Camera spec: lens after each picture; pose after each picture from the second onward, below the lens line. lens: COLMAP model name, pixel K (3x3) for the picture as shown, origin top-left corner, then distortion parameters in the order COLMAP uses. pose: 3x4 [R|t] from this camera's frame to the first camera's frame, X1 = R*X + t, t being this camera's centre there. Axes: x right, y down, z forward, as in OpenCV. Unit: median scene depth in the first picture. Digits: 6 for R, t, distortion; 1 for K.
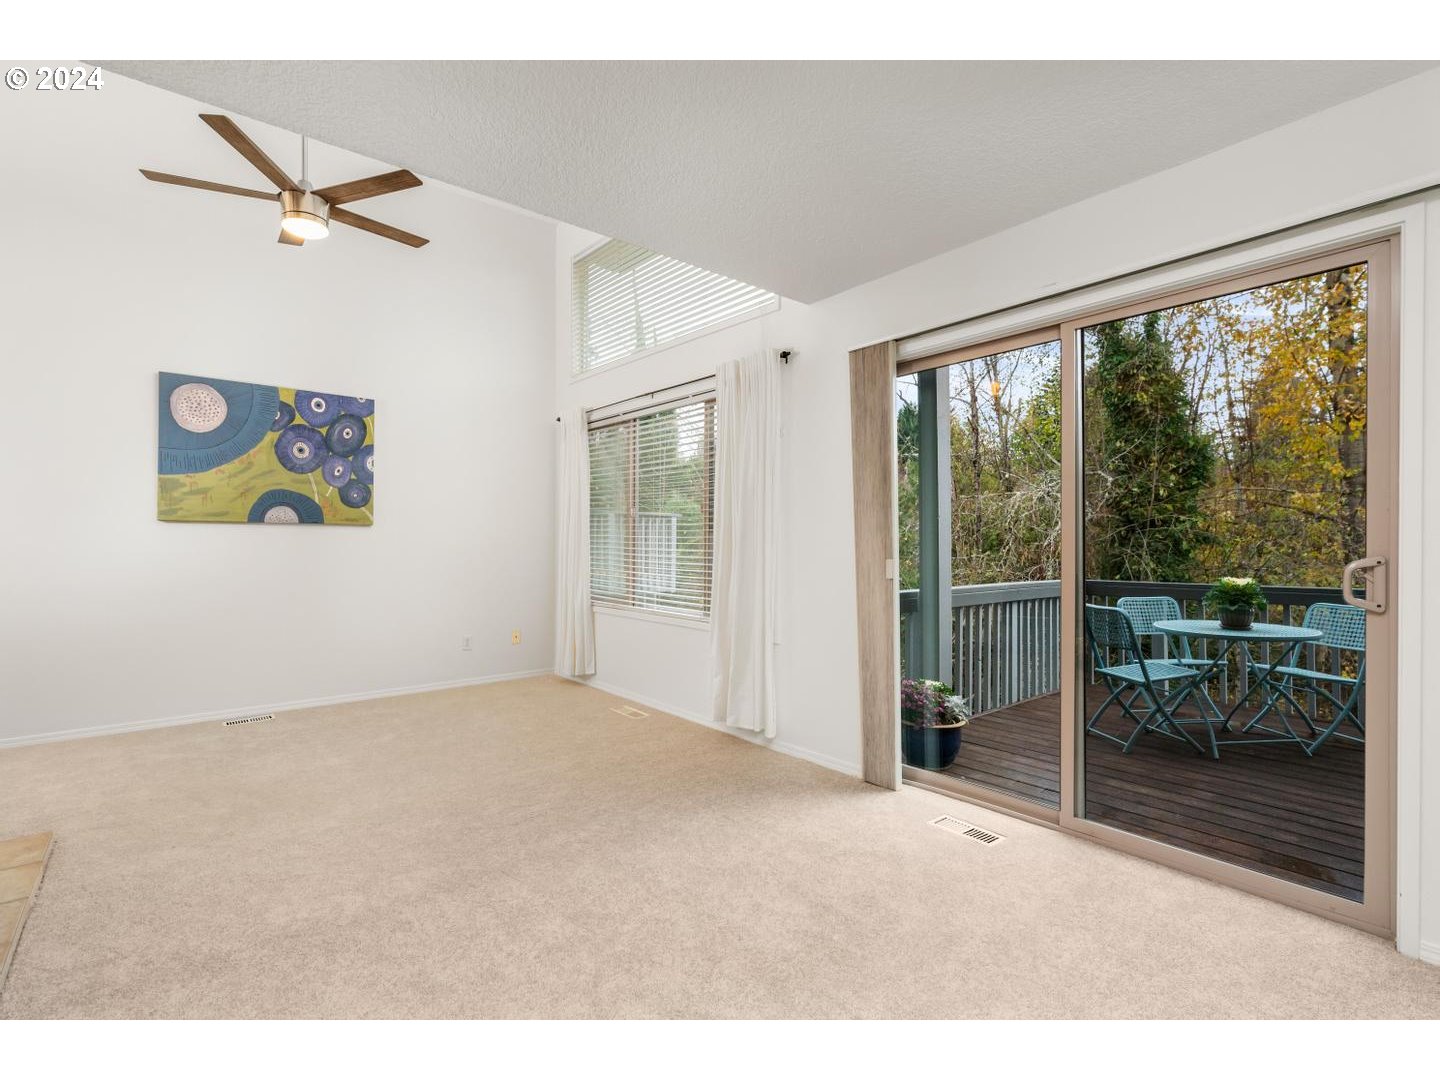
lens RADIAL K [[672.3, 0, 716.5], [0, 672.3, 545.4], [0, 0, 1]] dist [-0.008066, 0.003103]
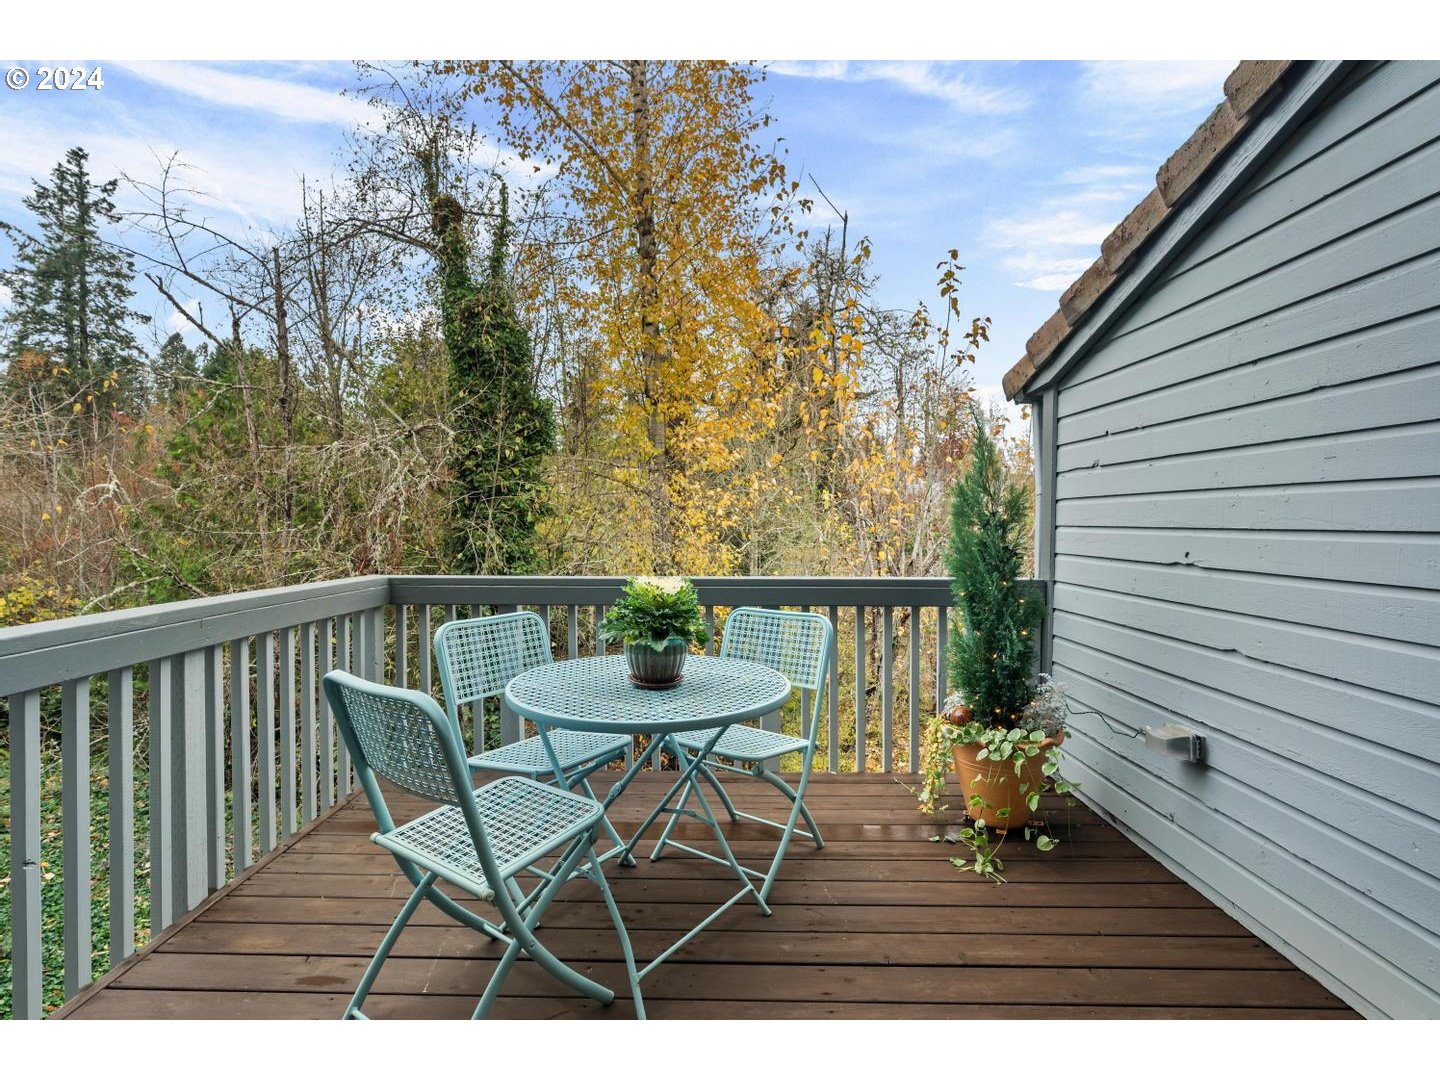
lens RADIAL K [[672.3, 0, 690.2], [0, 672.3, 534.8], [0, 0, 1]] dist [-0.008066, 0.003103]
pose [[0.654696, -0.012986, 0.755780, 0.159666], [-0.004940, 0.999758, 0.021457, 0.003038], [-0.755876, -0.017781, 0.654473, 0.248248]]
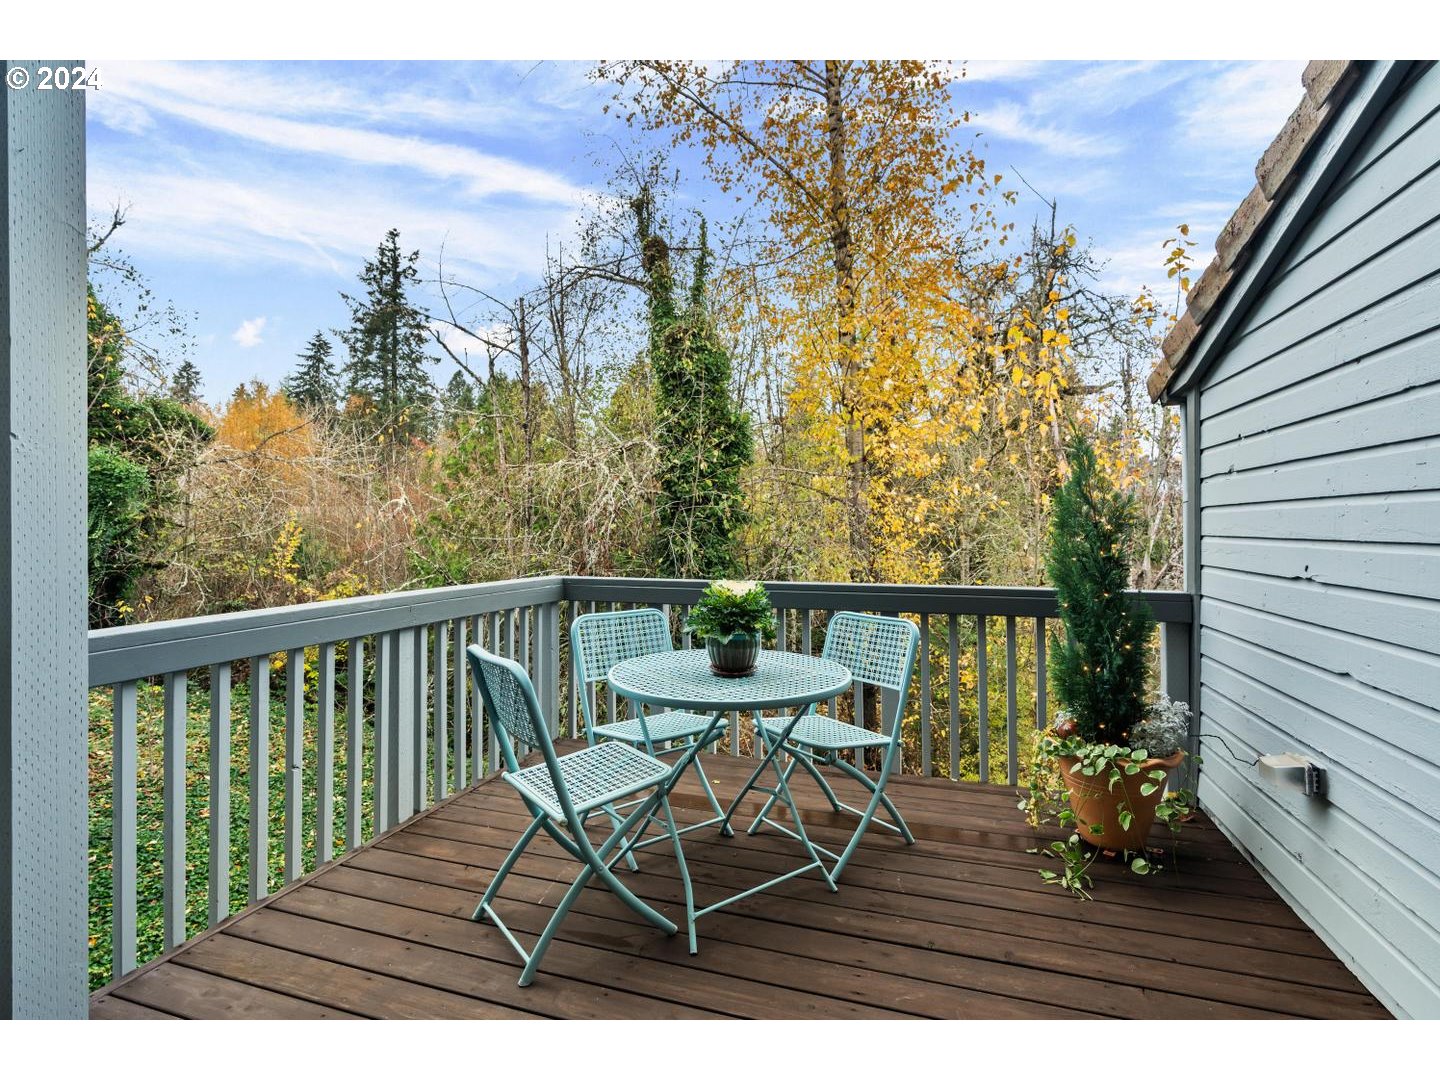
lens RADIAL K [[672.3, 0, 716.2], [0, 672.3, 520.2], [0, 0, 1]] dist [-0.008066, 0.003103]
pose [[0.843574, 0.005676, 0.536983, 0.172140], [-0.001758, 0.999968, -0.007807, 0.001029], [-0.537010, 0.005641, 0.843557, 0.199408]]
